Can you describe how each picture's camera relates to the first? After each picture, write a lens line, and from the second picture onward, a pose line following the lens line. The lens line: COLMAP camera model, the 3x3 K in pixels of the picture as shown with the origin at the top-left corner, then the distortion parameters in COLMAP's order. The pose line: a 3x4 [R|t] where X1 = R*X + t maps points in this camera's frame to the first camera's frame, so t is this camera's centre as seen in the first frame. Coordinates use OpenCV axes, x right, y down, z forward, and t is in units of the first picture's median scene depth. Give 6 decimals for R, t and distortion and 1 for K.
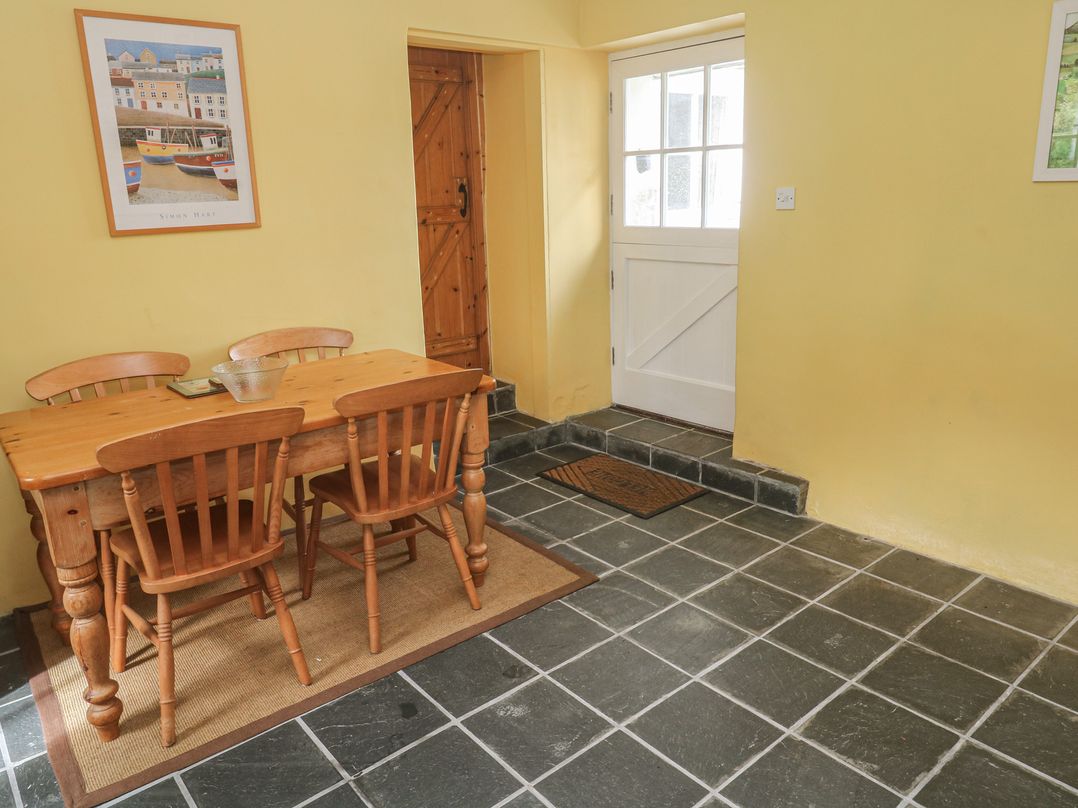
lens RADIAL K [[778.6, 0, 541.2], [0, 778.6, 403.9], [0, 0, 1]] dist [-0.007406, -0.006474]
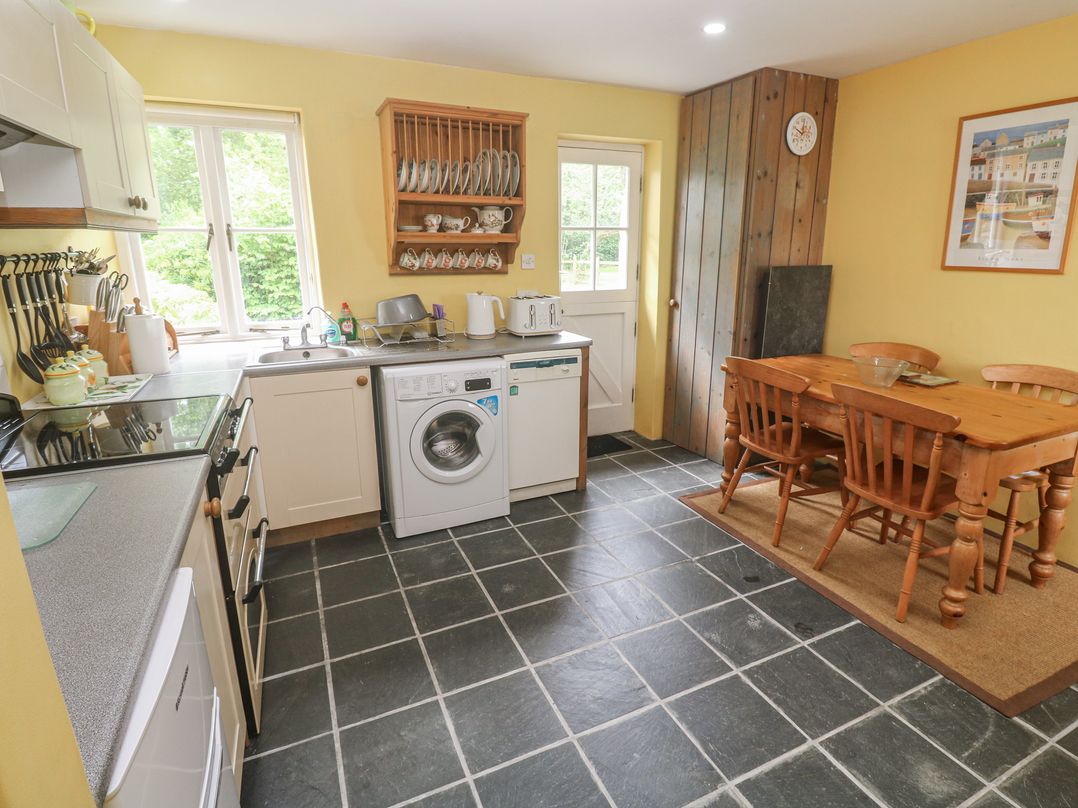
lens RADIAL K [[571.3, 0, 549.1], [0, 571.3, 400.9], [0, 0, 1]] dist [-0.005598, -0.002143]
pose [[-0.269118, 0.285281, -0.919886, 0.716110], [-0.252296, 0.900887, 0.353199, -0.183749], [0.929474, 0.327136, -0.170469, 0.568730]]
